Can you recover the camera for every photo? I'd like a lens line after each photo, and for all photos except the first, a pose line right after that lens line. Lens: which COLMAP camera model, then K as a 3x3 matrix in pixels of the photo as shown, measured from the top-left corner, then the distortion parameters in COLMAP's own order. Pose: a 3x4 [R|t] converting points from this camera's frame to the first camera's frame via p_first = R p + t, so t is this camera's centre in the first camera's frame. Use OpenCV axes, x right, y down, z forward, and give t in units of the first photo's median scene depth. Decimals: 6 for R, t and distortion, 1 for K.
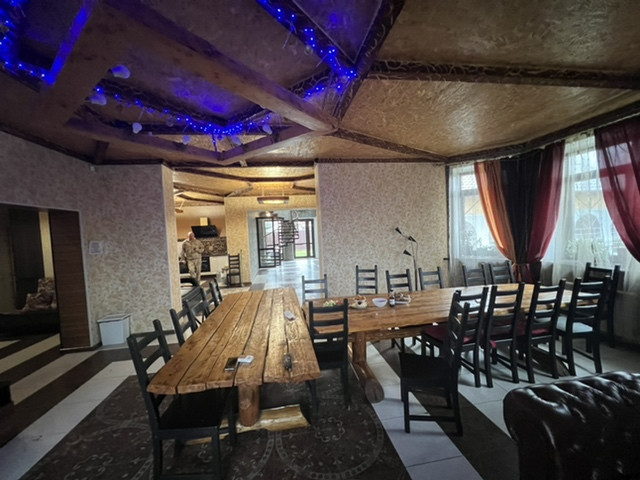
lens RADIAL K [[257.2, 0, 320.5], [0, 257.2, 239.3], [0, 0, 1]] dist [-0.001177, -0.000029]
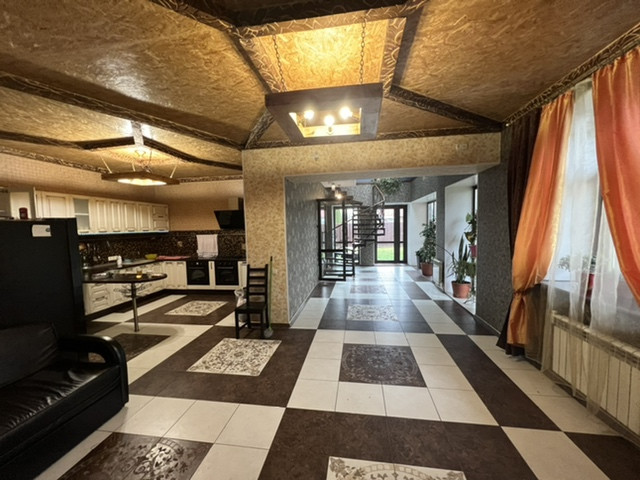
lens RADIAL K [[257.2, 0, 321.4], [0, 257.2, 239.5], [0, 0, 1]] dist [-0.001177, -0.000029]
pose [[0.955161, 0.044876, -0.292667, -0.047061], [-0.035120, 0.998641, 0.038508, -0.010092], [0.293997, -0.026503, 0.955439, 0.352018]]
